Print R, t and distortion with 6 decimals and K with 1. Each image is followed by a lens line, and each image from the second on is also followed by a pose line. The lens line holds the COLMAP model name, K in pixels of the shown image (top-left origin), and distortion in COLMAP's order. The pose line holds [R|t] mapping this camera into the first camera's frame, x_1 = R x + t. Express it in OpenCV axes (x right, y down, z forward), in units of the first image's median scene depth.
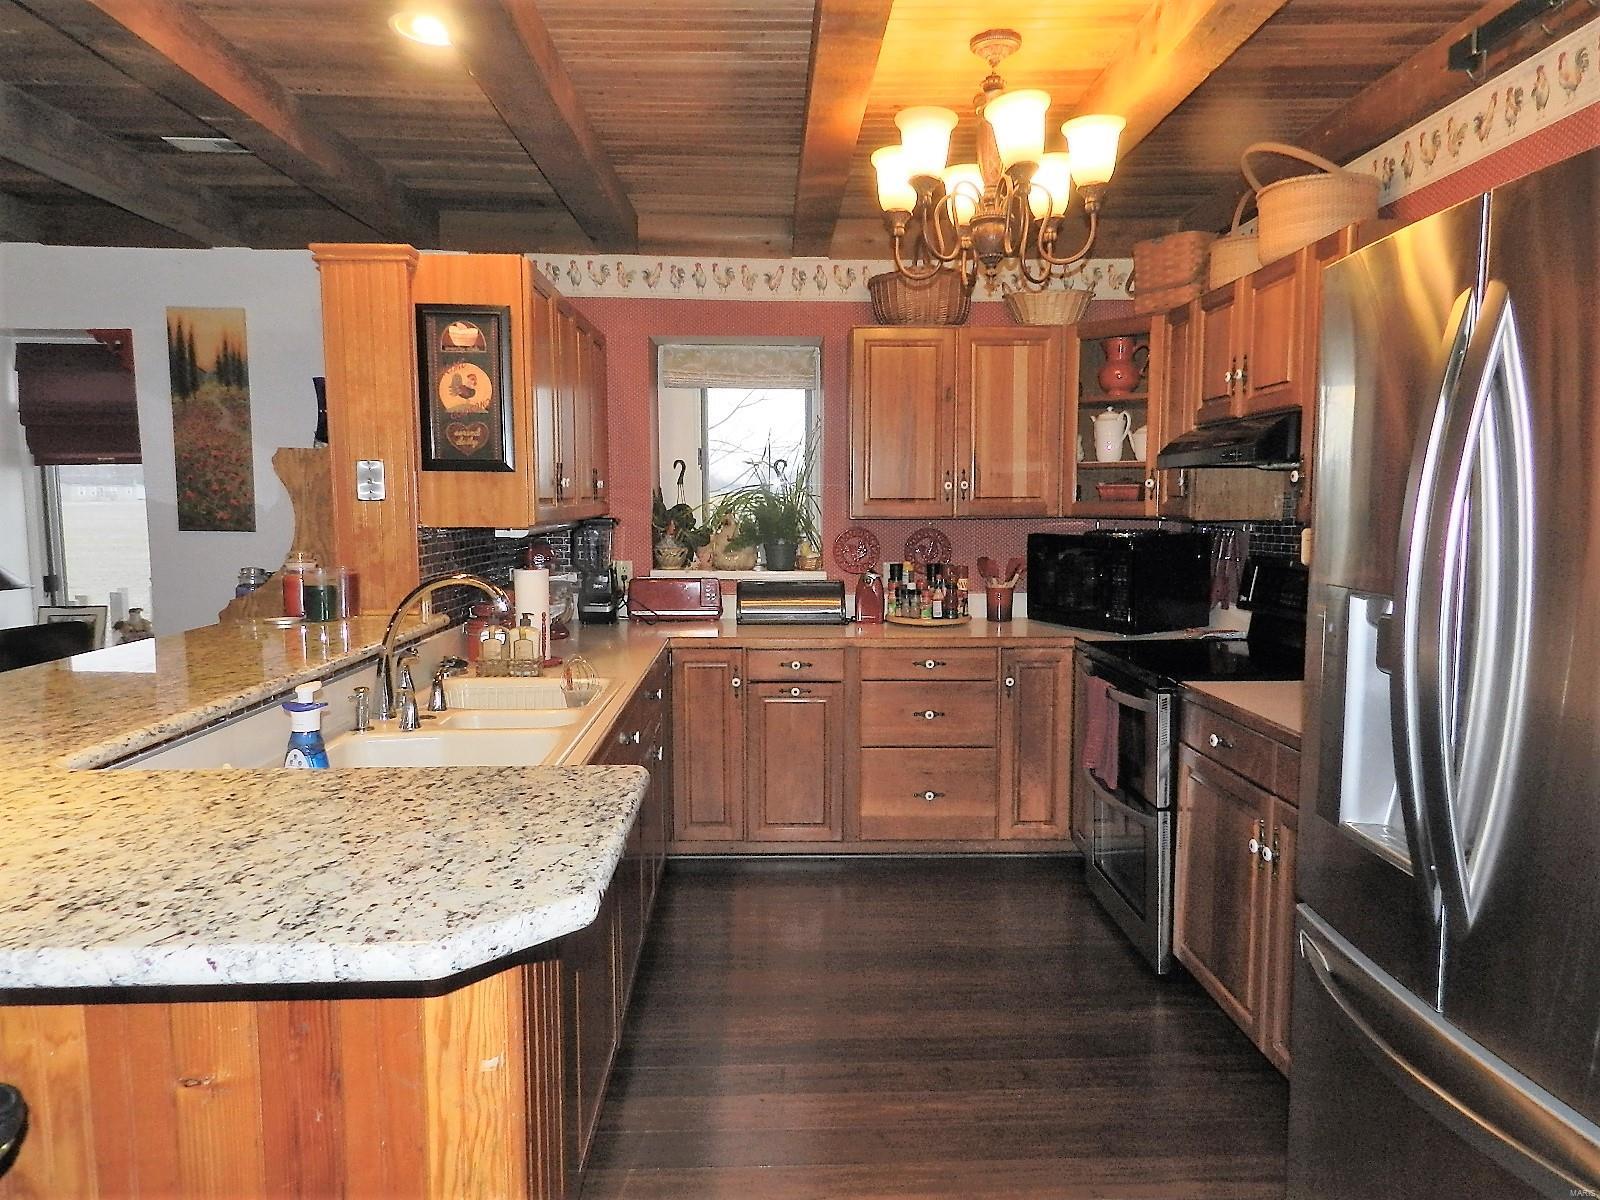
lens RADIAL K [[1090.3, 0, 801.3], [0, 1090.3, 597.8], [0, 0, 1]] dist [0.027107, -0.005496]
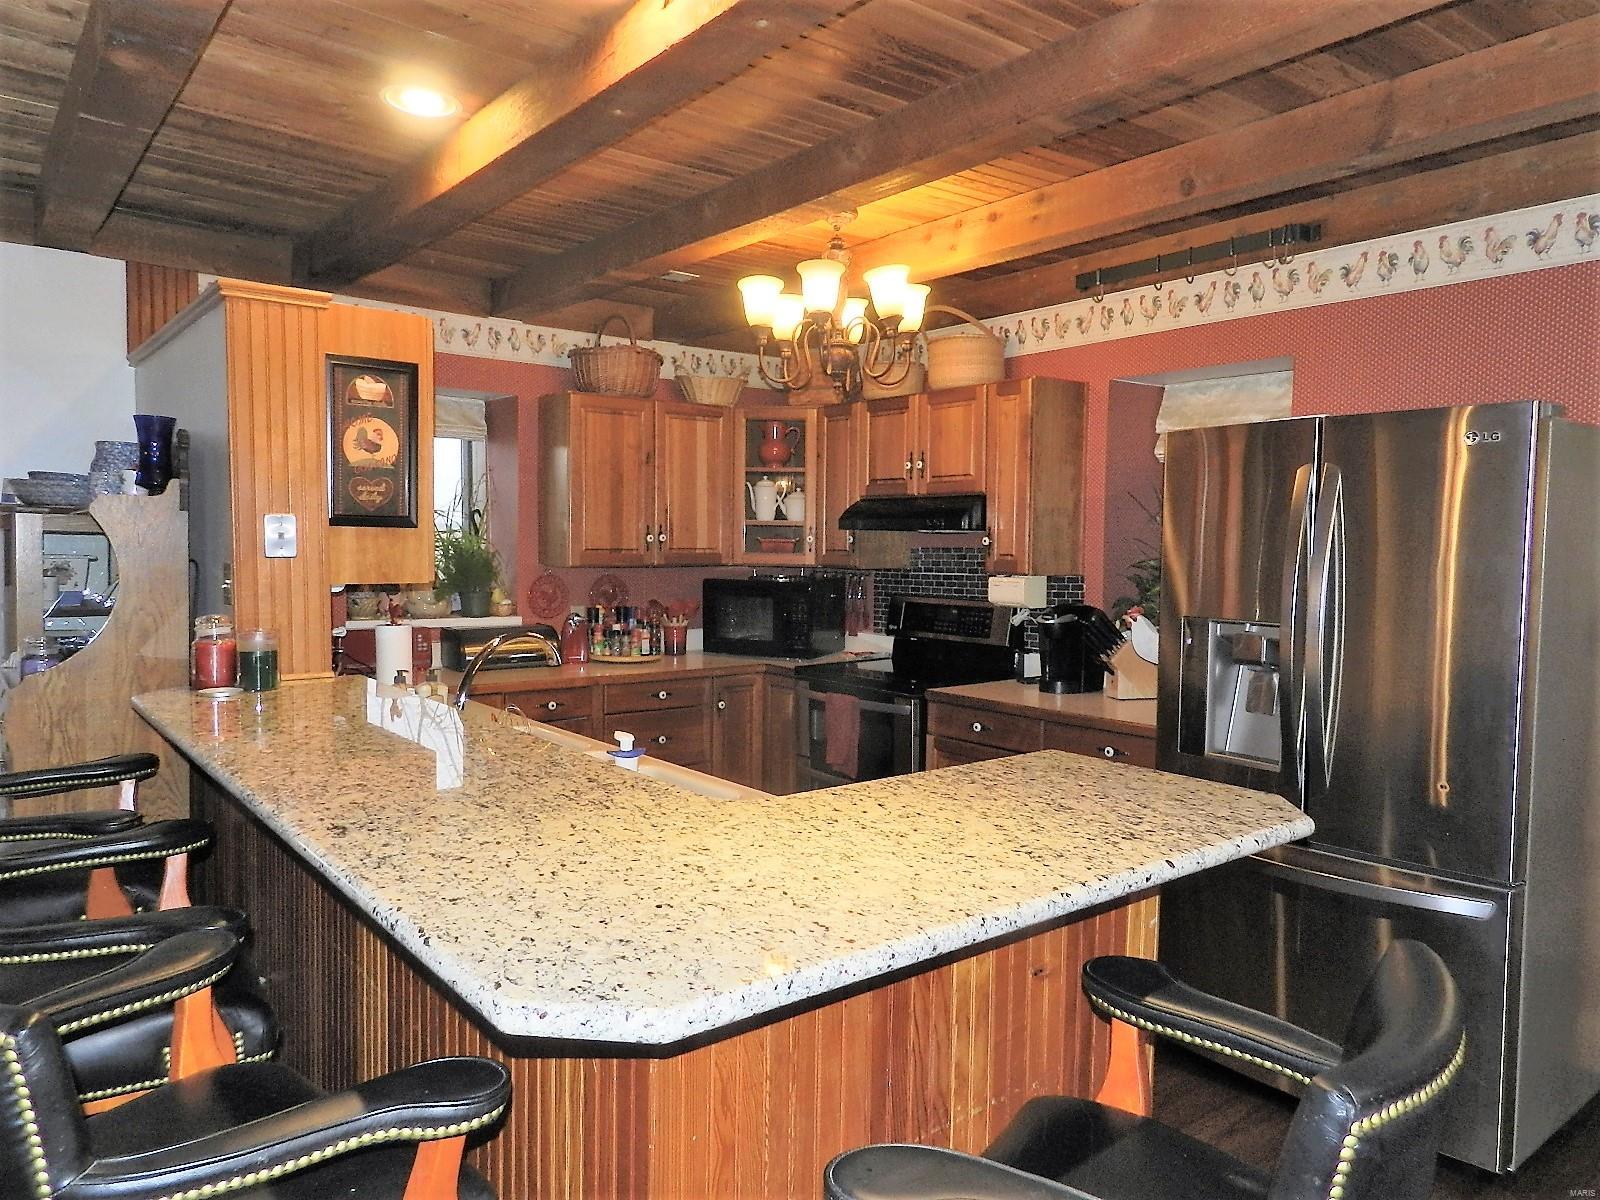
lens RADIAL K [[1090.3, 0, 800.6], [0, 1090.3, 603.5], [0, 0, 1]] dist [0.027107, -0.005496]
pose [[0.805338, -0.024994, 0.592289, -0.459968], [0.039720, 0.999141, -0.011844, -0.016453], [-0.591484, 0.033064, 0.805638, -0.010546]]
